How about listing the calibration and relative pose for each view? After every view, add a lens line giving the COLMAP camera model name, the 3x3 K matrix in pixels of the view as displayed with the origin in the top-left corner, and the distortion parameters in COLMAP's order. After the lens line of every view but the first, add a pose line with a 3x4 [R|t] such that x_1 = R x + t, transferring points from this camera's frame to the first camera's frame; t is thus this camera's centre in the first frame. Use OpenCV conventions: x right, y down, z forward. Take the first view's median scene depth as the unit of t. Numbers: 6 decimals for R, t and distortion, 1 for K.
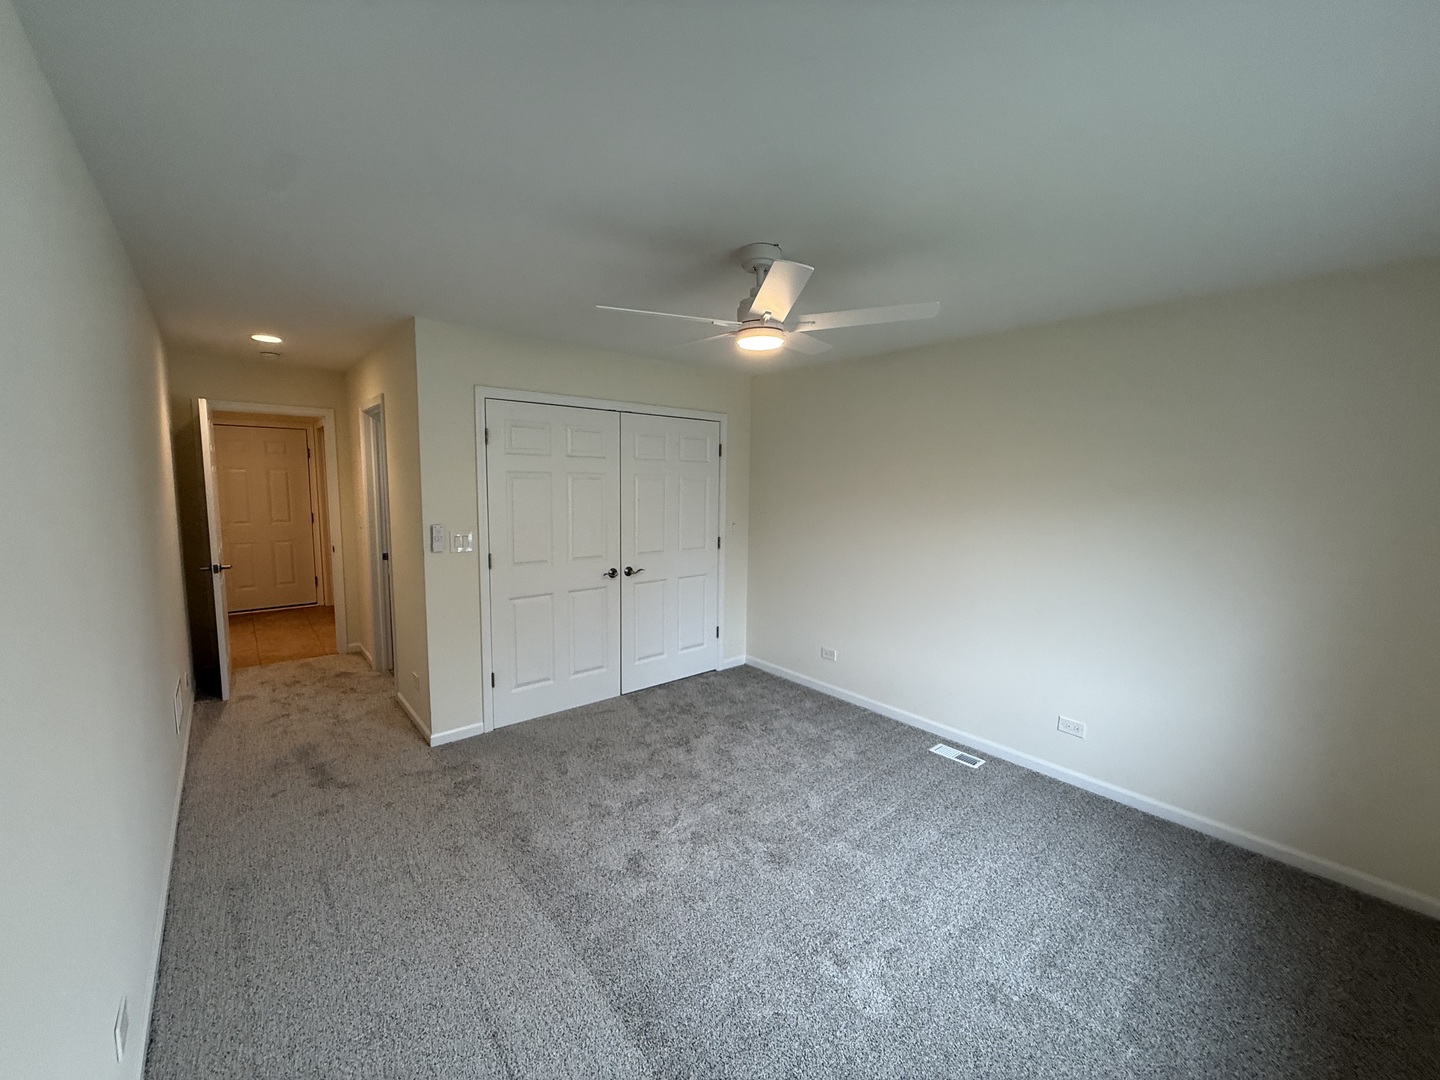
lens RADIAL K [[571.1, 0, 716.2], [0, 571.1, 540.6], [0, 0, 1]] dist [-0.000423, 0.000330]
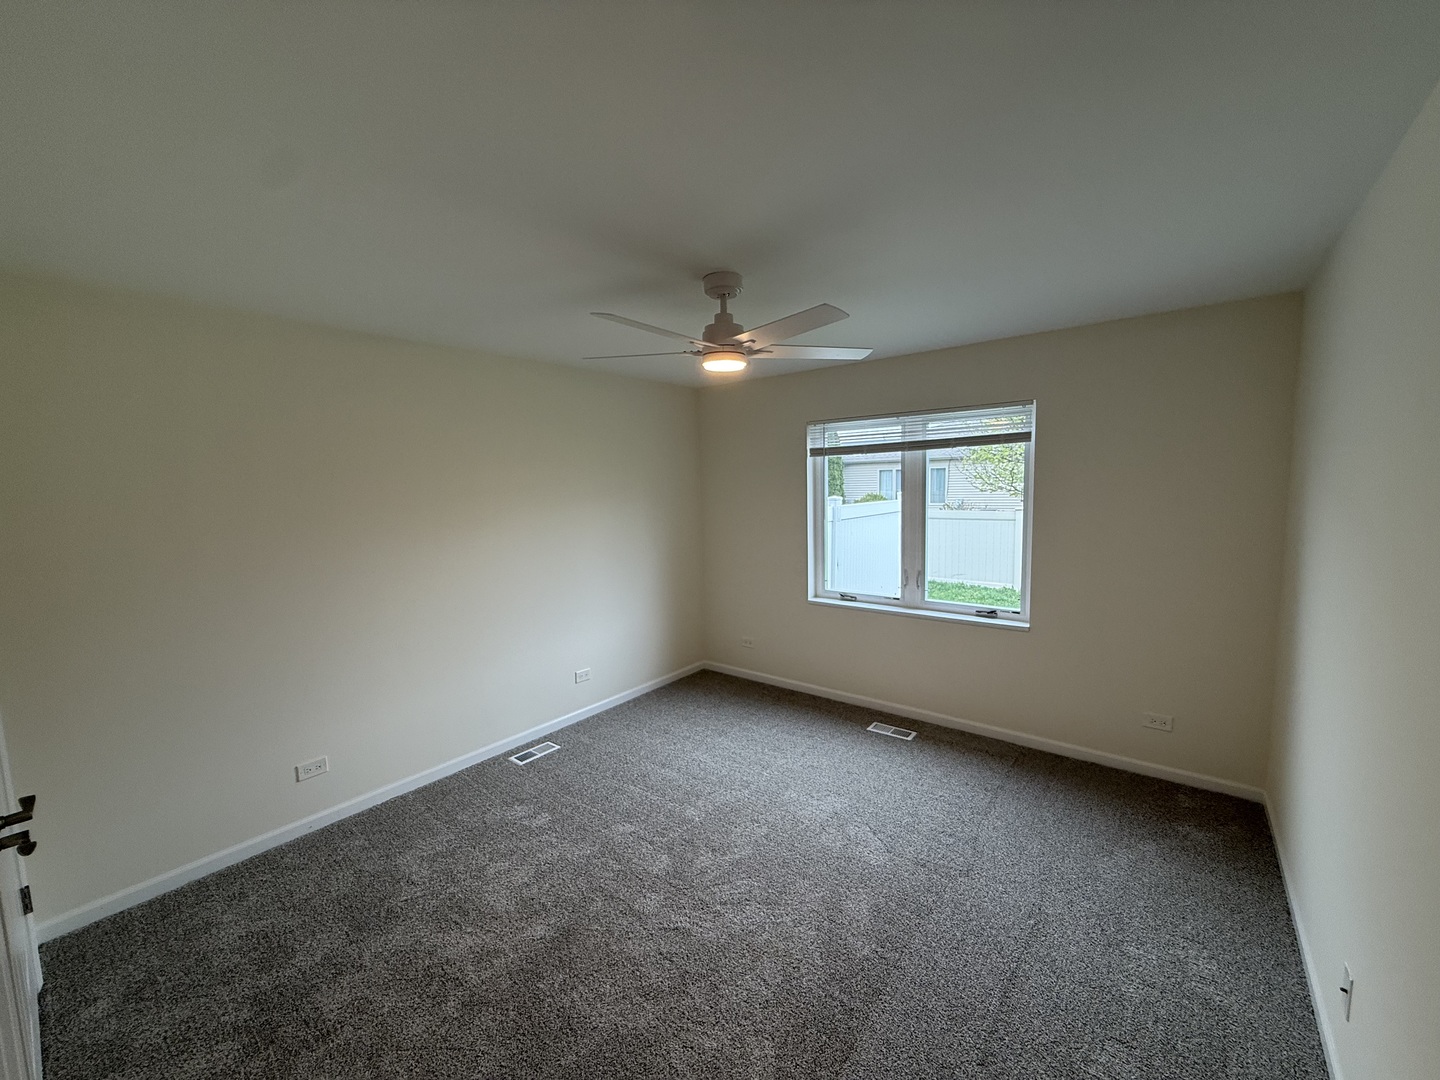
lens RADIAL K [[571.1, 0, 716.2], [0, 571.1, 540.6], [0, 0, 1]] dist [-0.000423, 0.000330]
pose [[-0.196712, -0.105008, 0.974822, -0.646945], [0.125791, 0.983328, 0.131308, -0.107873], [-0.972358, 0.148454, -0.180224, 0.828759]]
